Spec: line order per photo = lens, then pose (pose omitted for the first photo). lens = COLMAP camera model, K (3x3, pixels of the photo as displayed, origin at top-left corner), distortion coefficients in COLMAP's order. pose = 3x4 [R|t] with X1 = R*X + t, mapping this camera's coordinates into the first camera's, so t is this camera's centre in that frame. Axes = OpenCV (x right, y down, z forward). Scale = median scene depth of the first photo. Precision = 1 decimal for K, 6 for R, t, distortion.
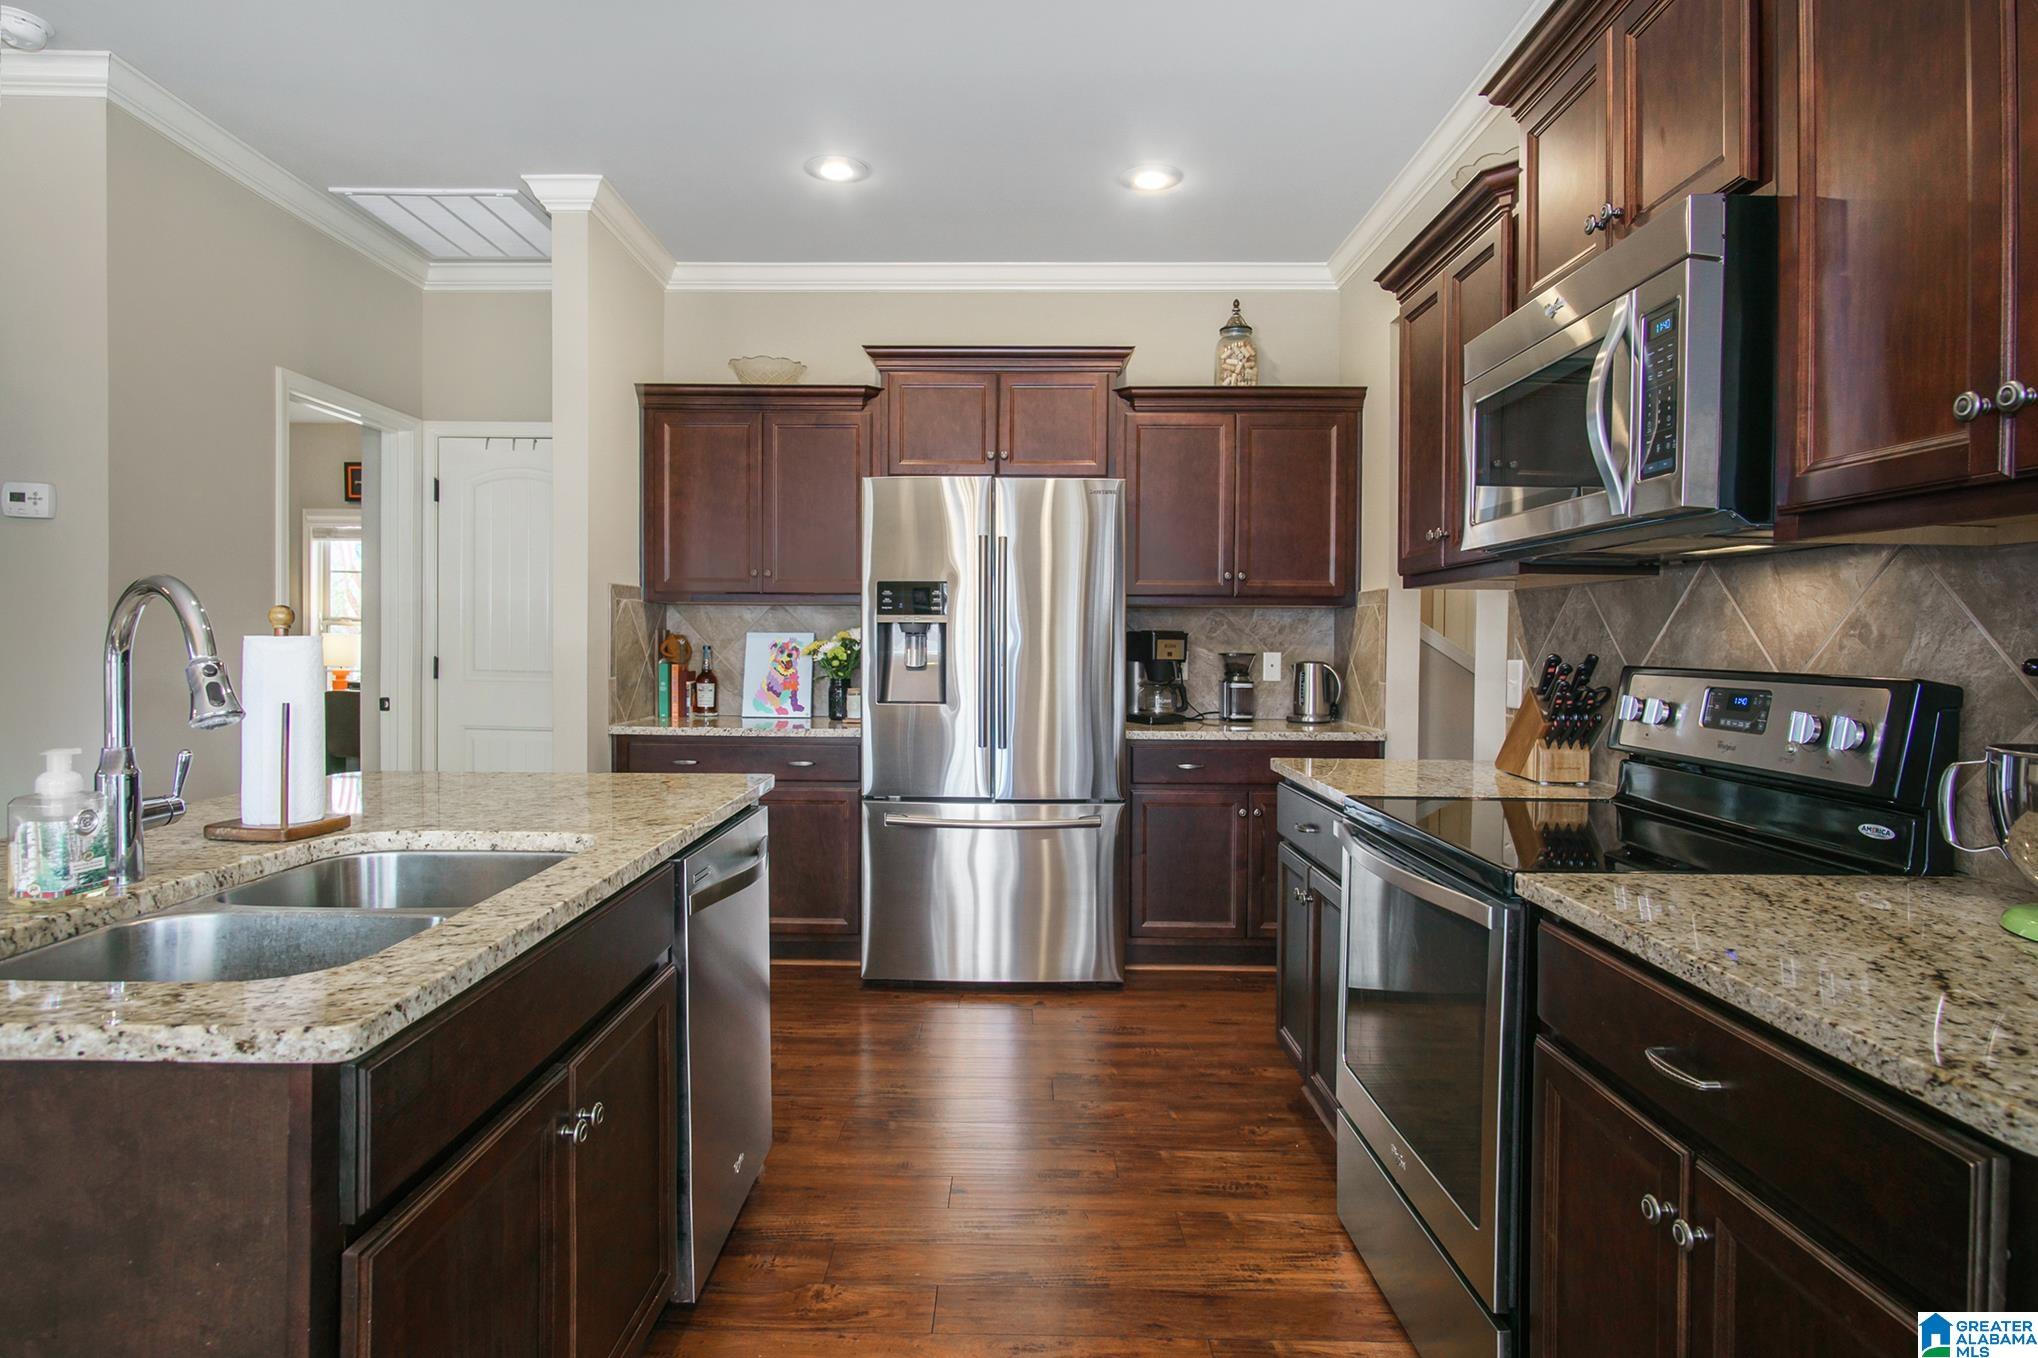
lens RADIAL K [[1084.5, 0, 1009.5], [0, 1084.5, 684.7], [0, 0, 1]] dist [0.000765, -0.000896]
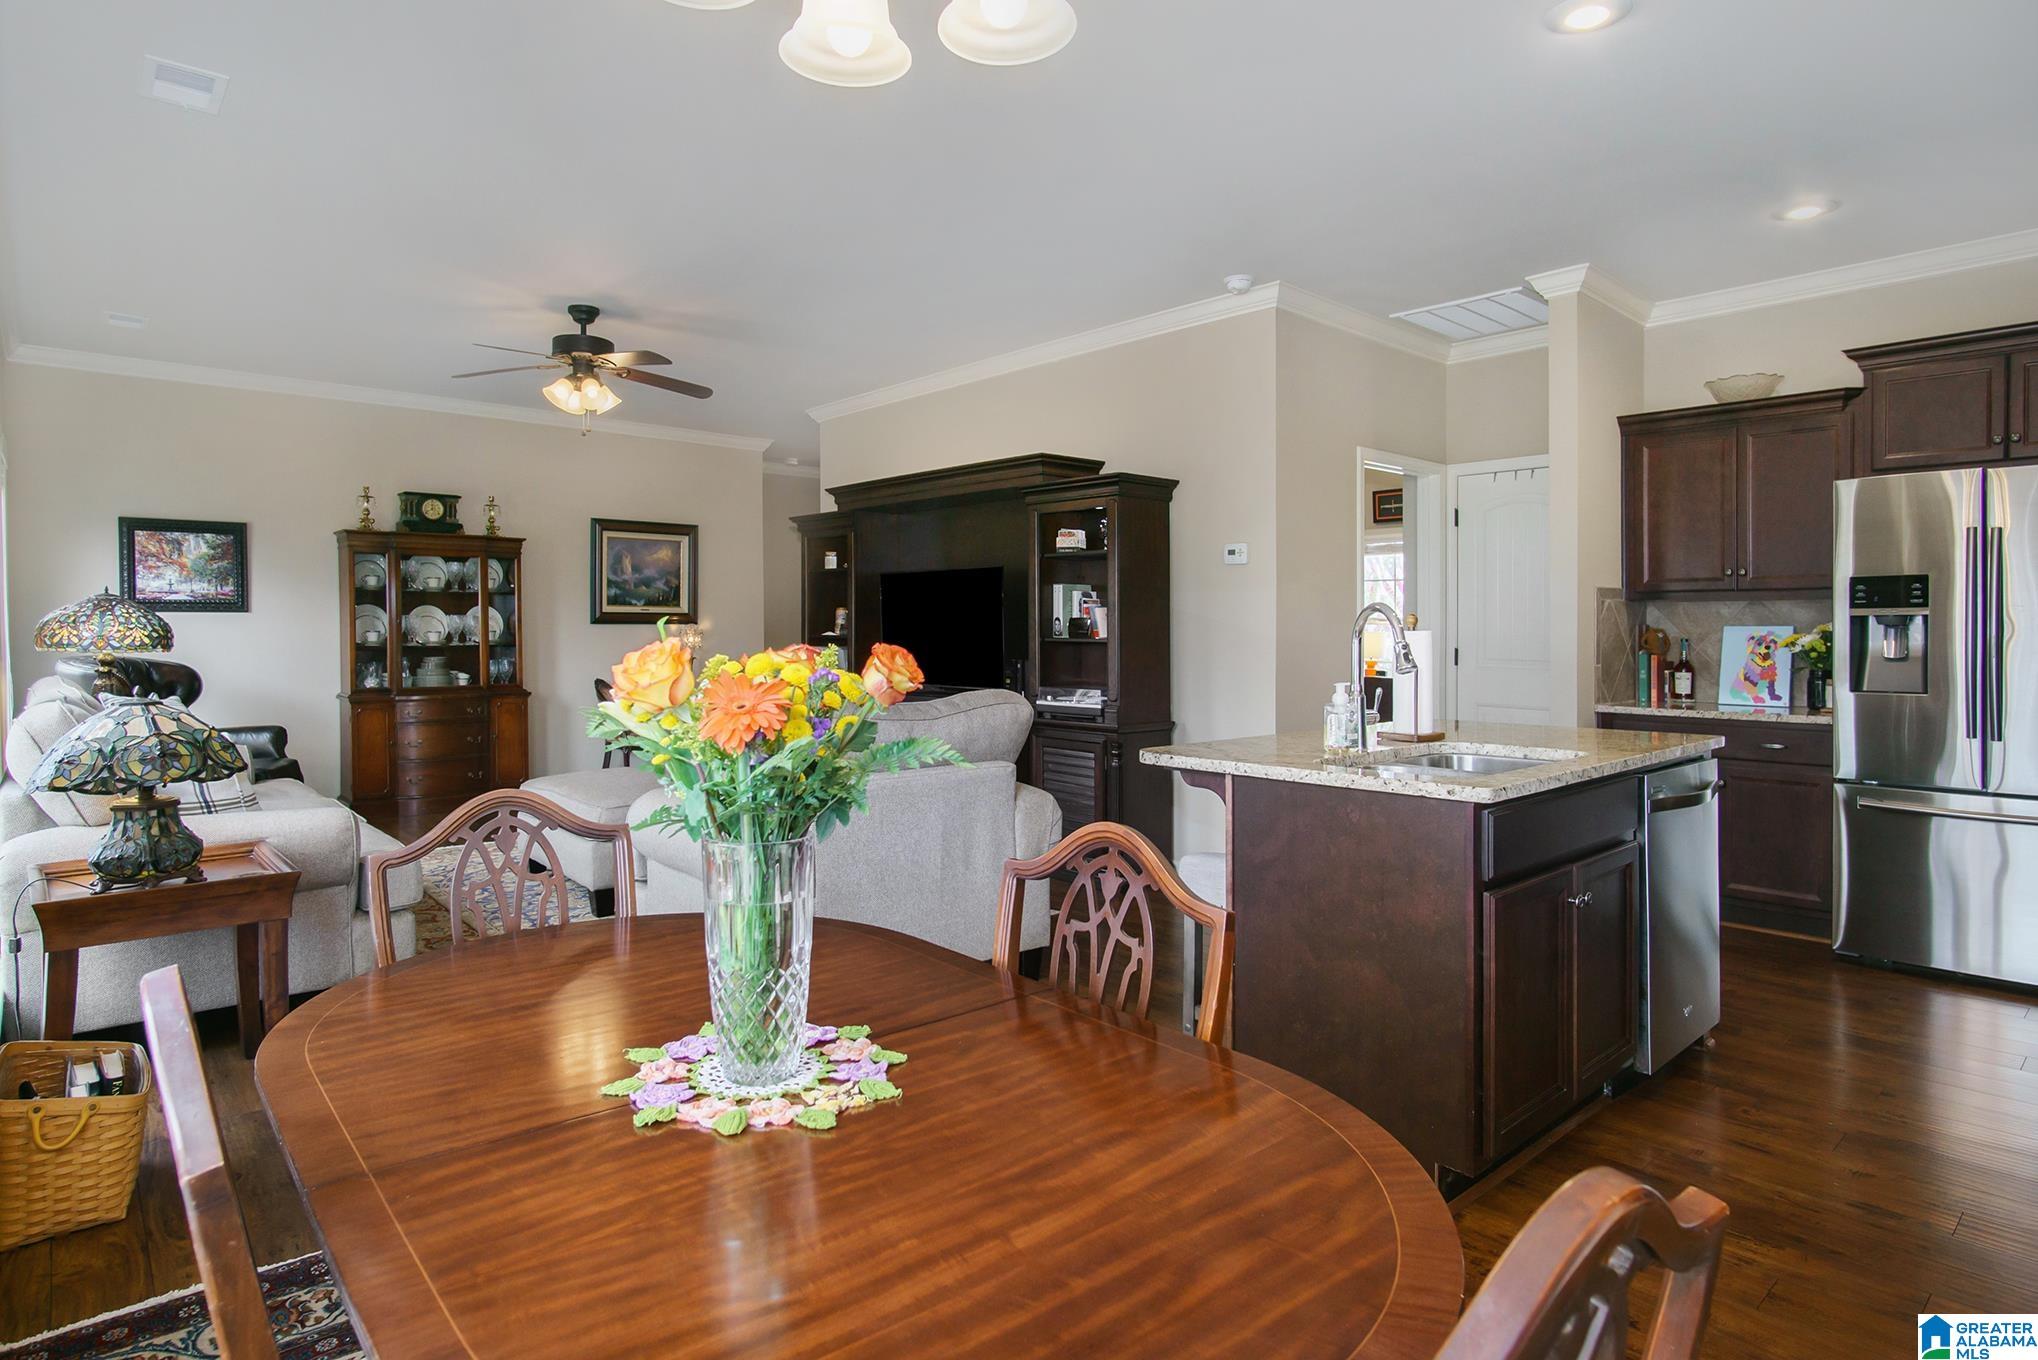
lens RADIAL K [[1140.6, 0, 1010.5], [0, 1140.6, 629.0], [0, 0, 1]] dist [-0.056992, 0.001262]
pose [[0.674463, -0.009801, -0.738243, 0.109365], [-0.025988, 0.998977, -0.037005, 0.015550], [0.737851, 0.044144, 0.673519, -0.307767]]
